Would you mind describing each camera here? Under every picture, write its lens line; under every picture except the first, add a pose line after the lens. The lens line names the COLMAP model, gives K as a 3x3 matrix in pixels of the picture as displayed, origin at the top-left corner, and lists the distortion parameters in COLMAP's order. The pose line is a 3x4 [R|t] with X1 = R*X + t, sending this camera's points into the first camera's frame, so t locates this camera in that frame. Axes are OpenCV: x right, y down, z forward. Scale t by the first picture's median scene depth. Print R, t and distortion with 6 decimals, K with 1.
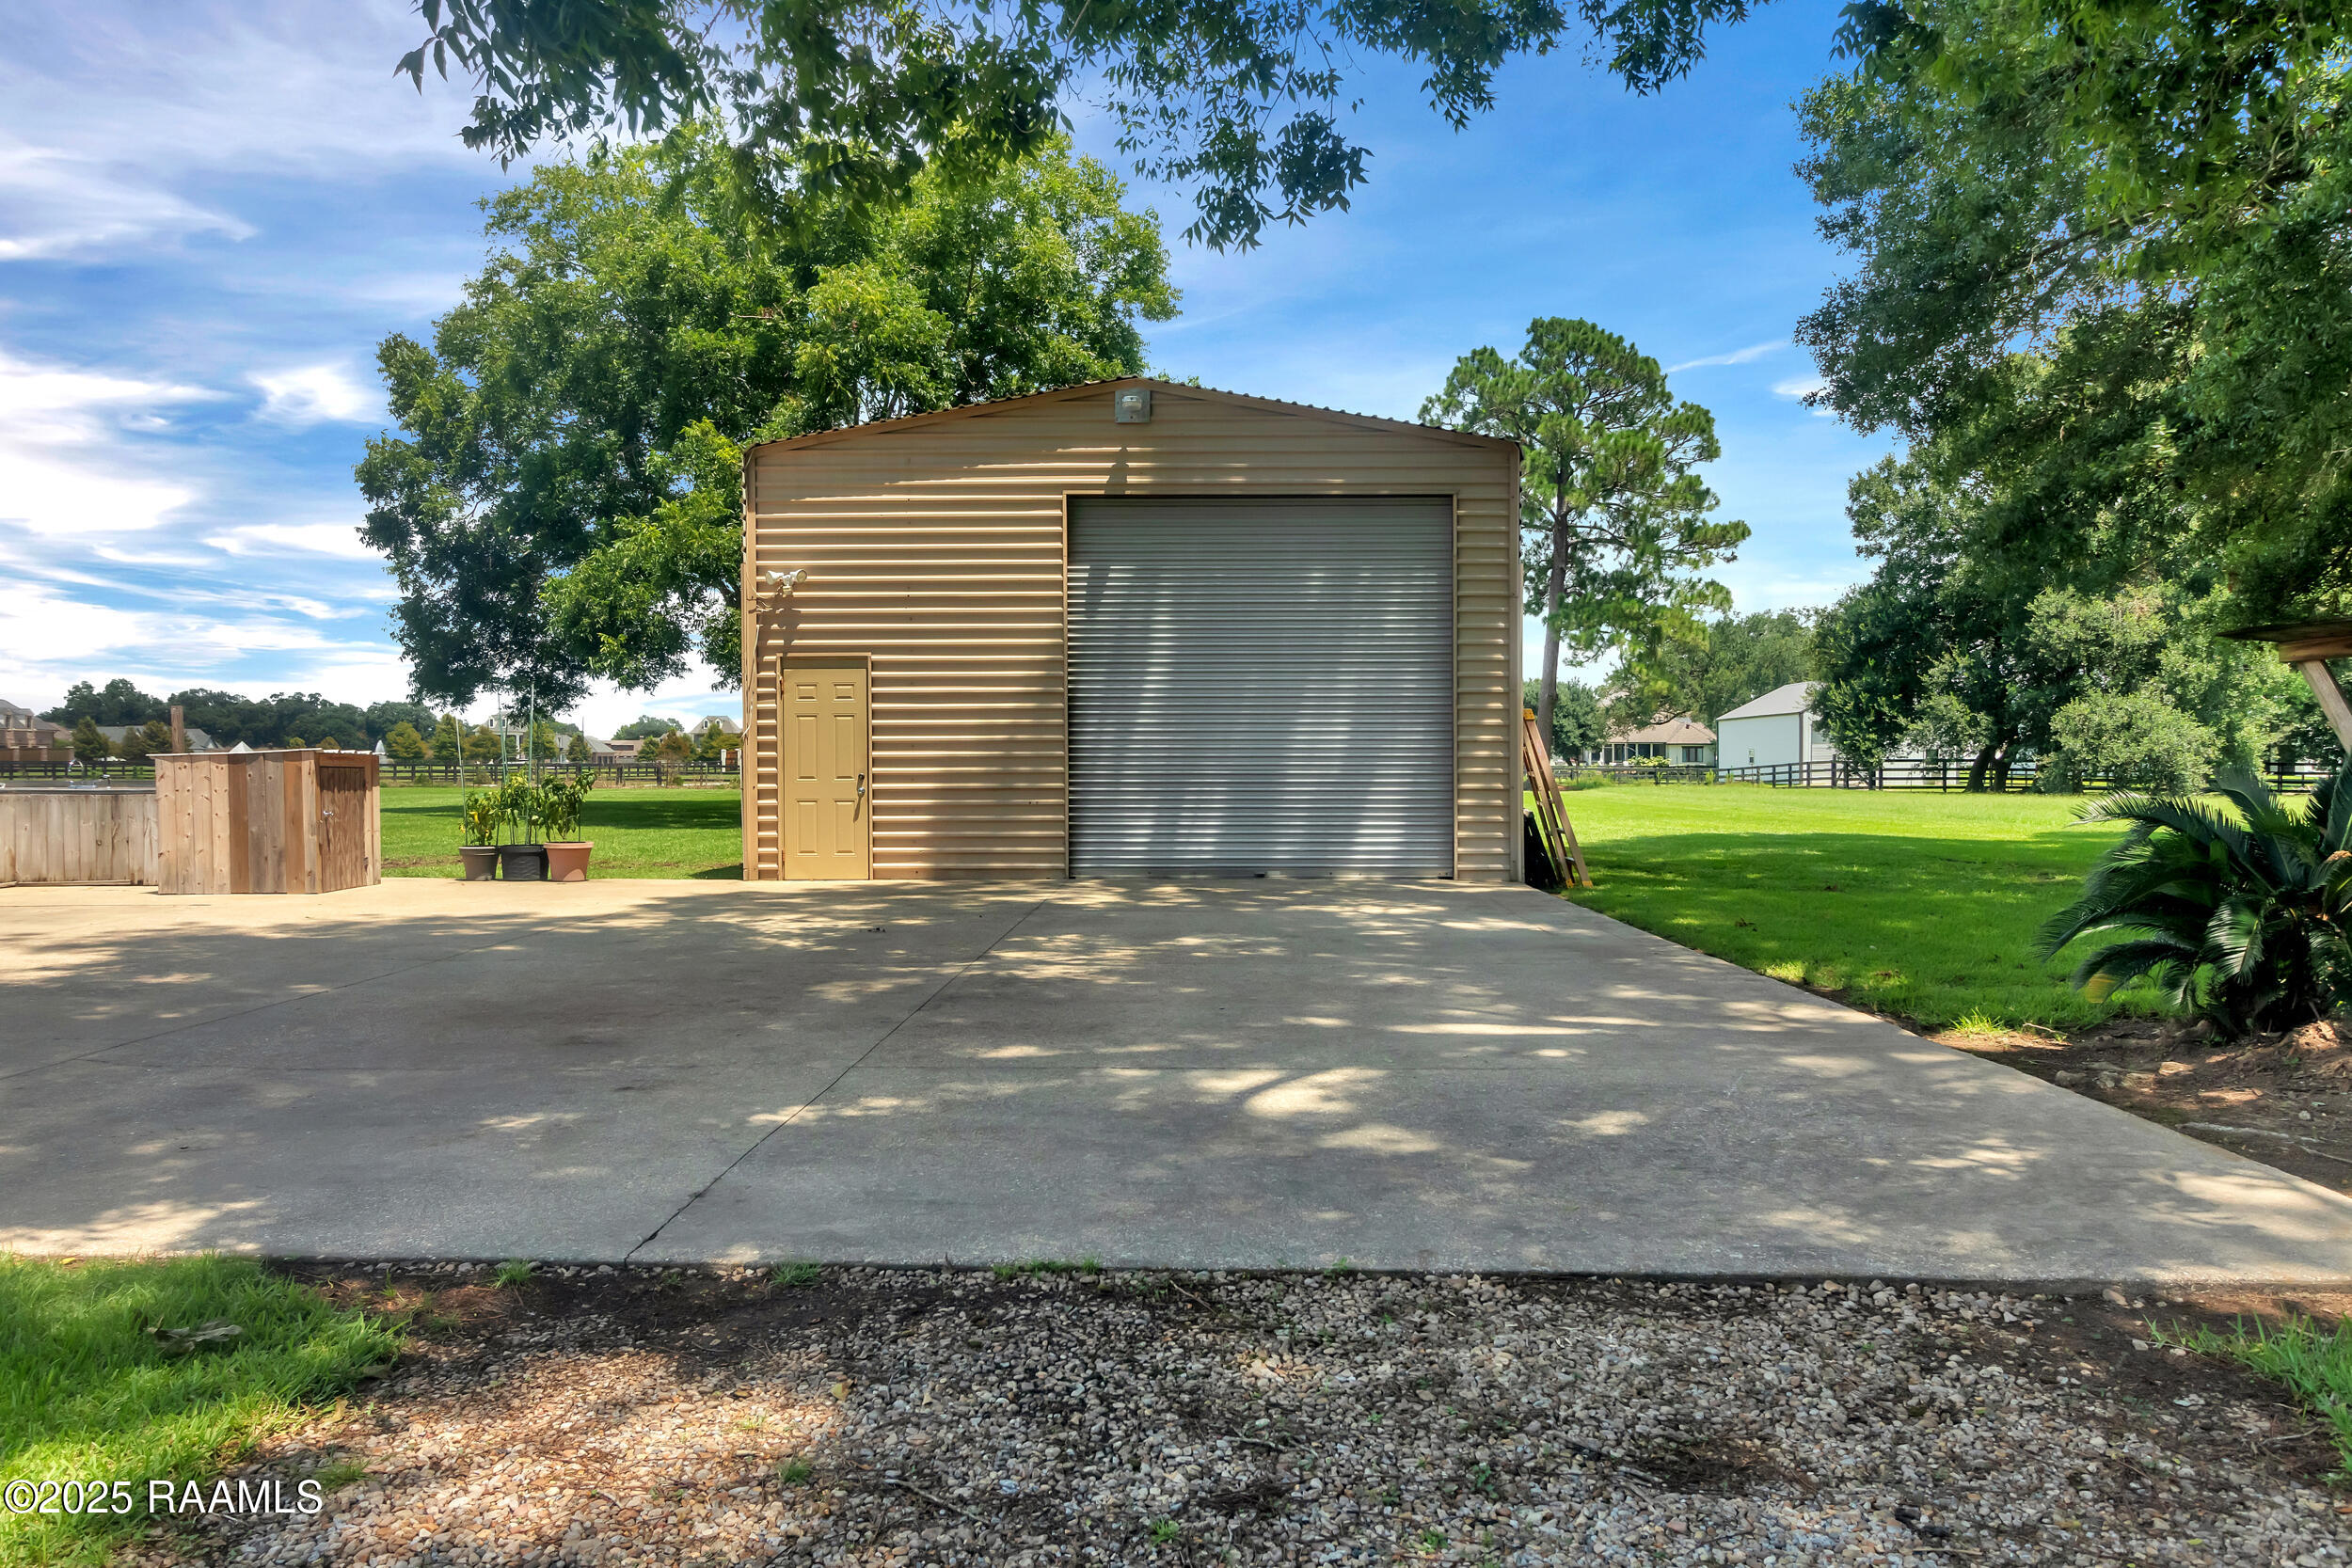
lens RADIAL K [[1634.5, 0, 1176.7], [0, 1634.5, 787.8], [0, 0, 1]] dist [-0.000091, -0.000941]
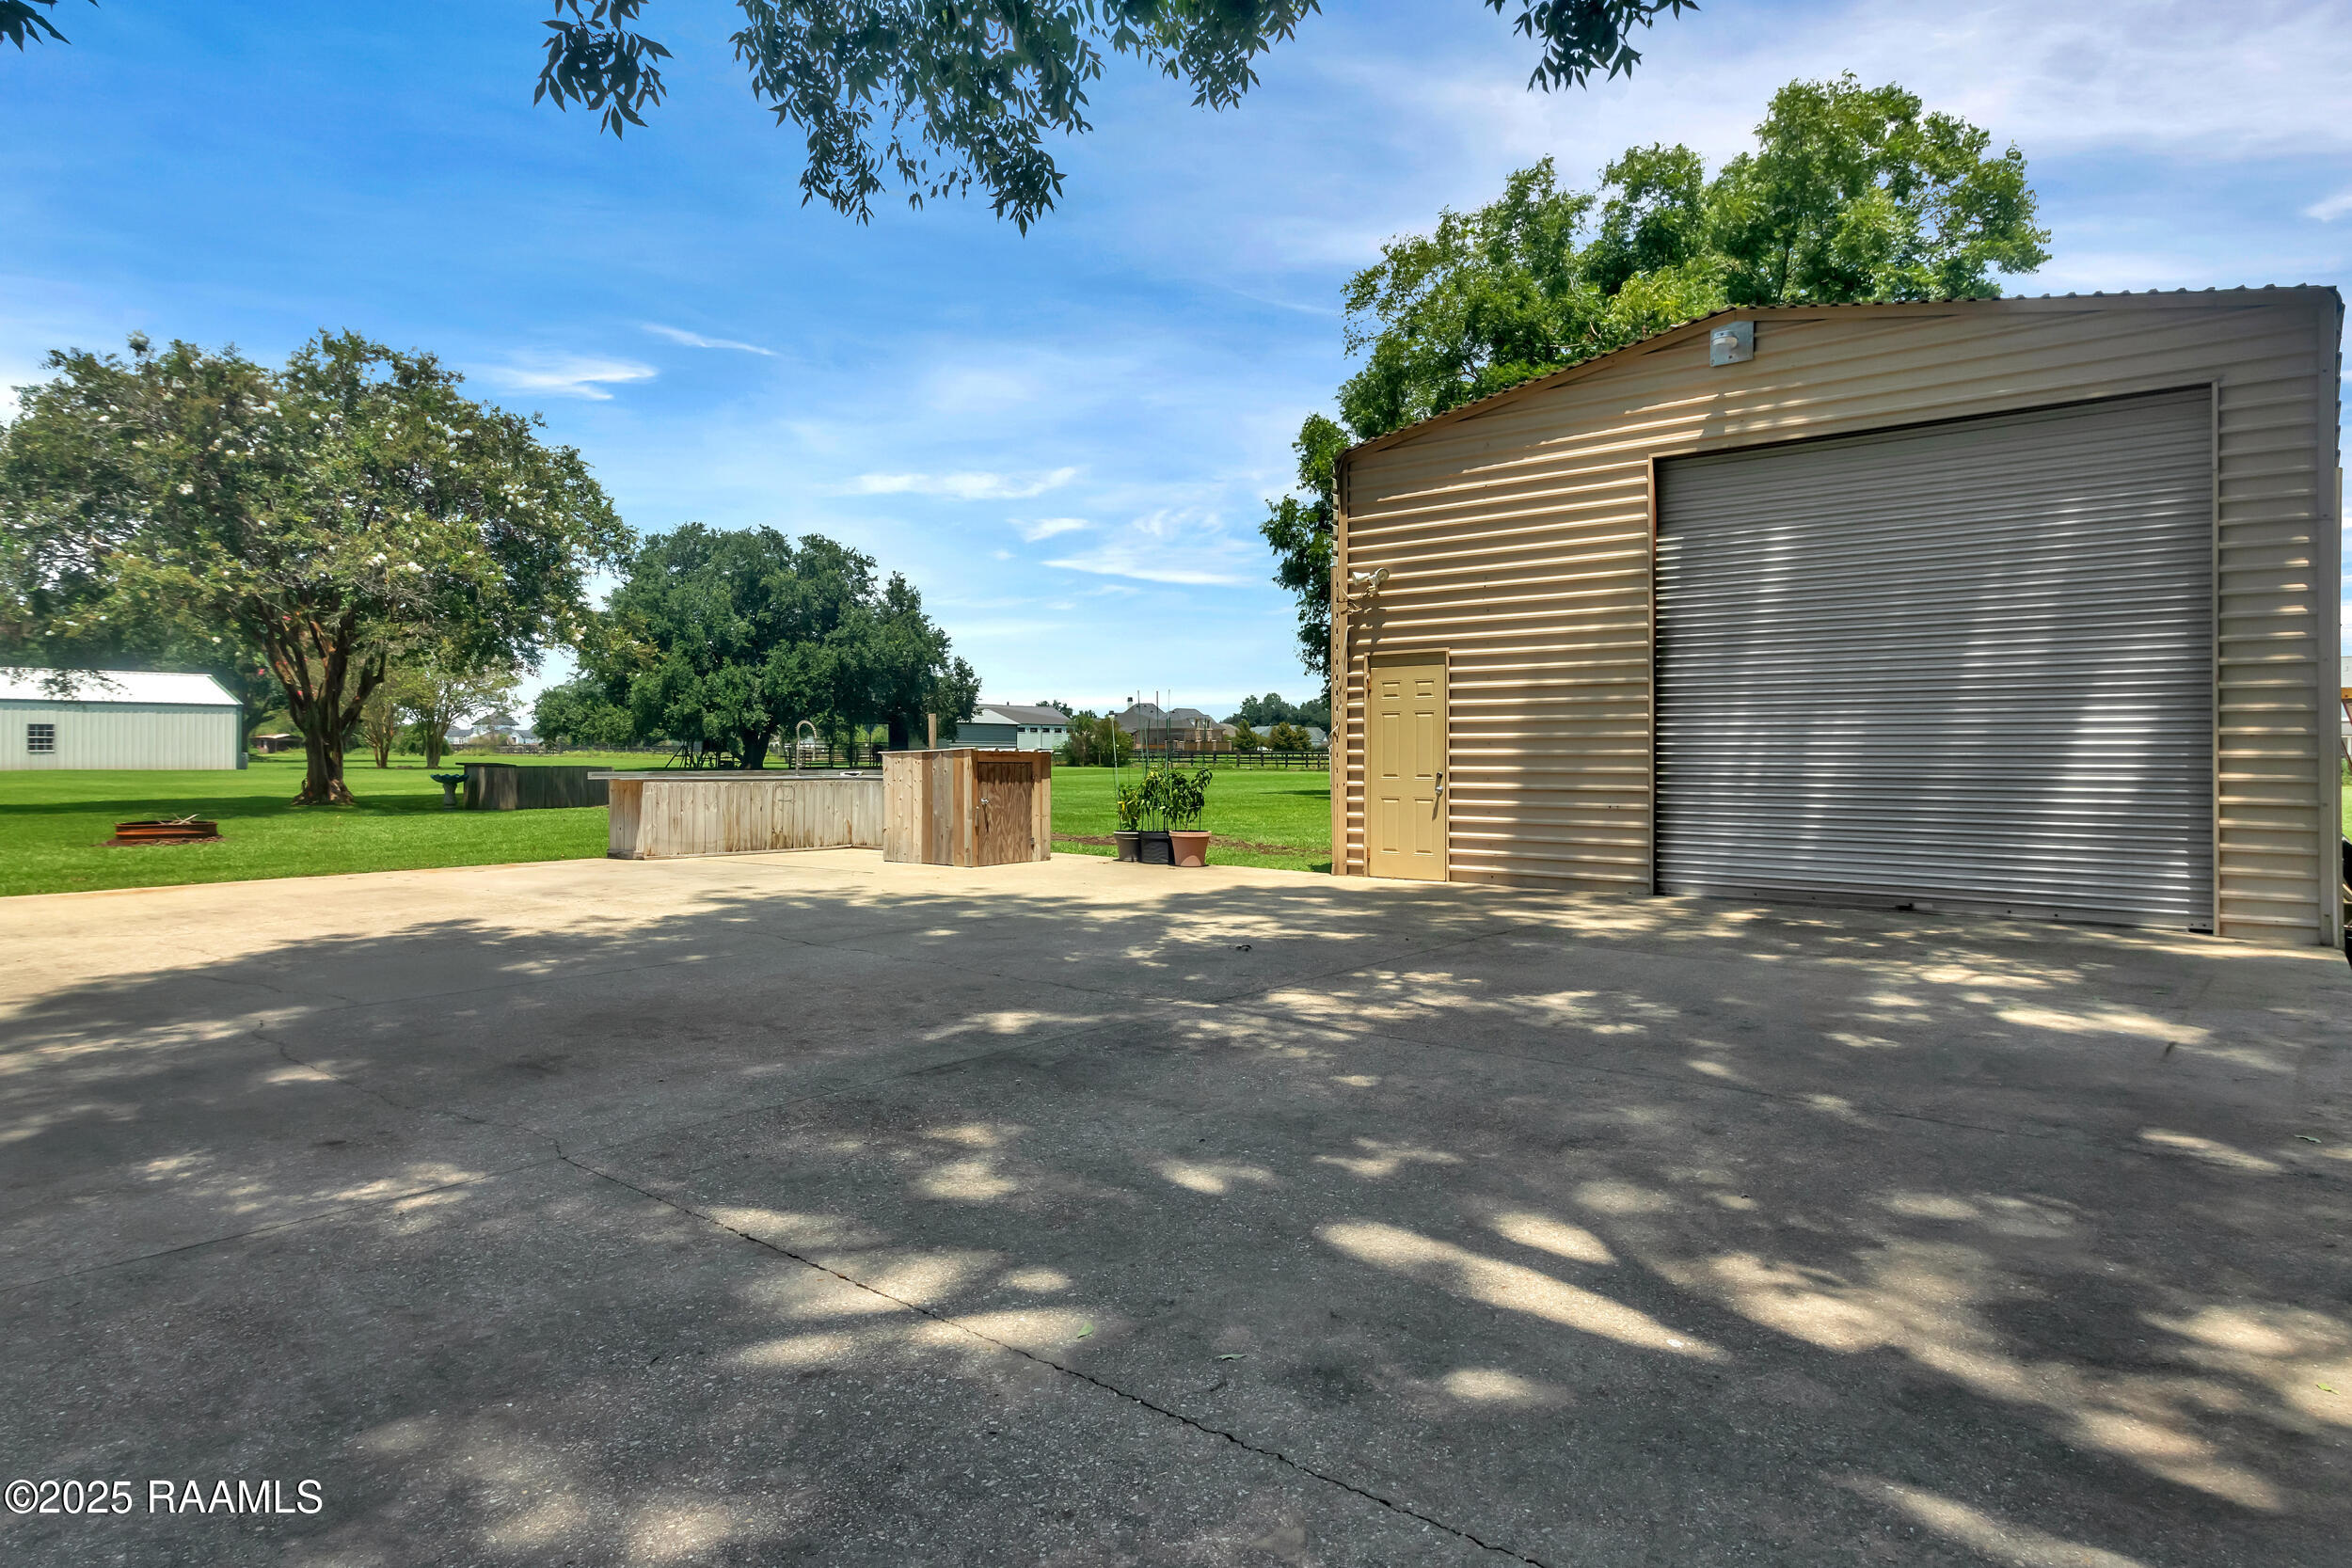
lens RADIAL K [[1336.9, 0, 1176.6], [0, 1336.9, 769.8], [0, 0, 1]] dist [-0.003533, -0.002000]
pose [[0.782911, 0.010712, -0.622042, 0.180951], [-0.011645, 0.999929, 0.002563, -0.010286], [0.622025, 0.005237, 0.782980, 0.277760]]
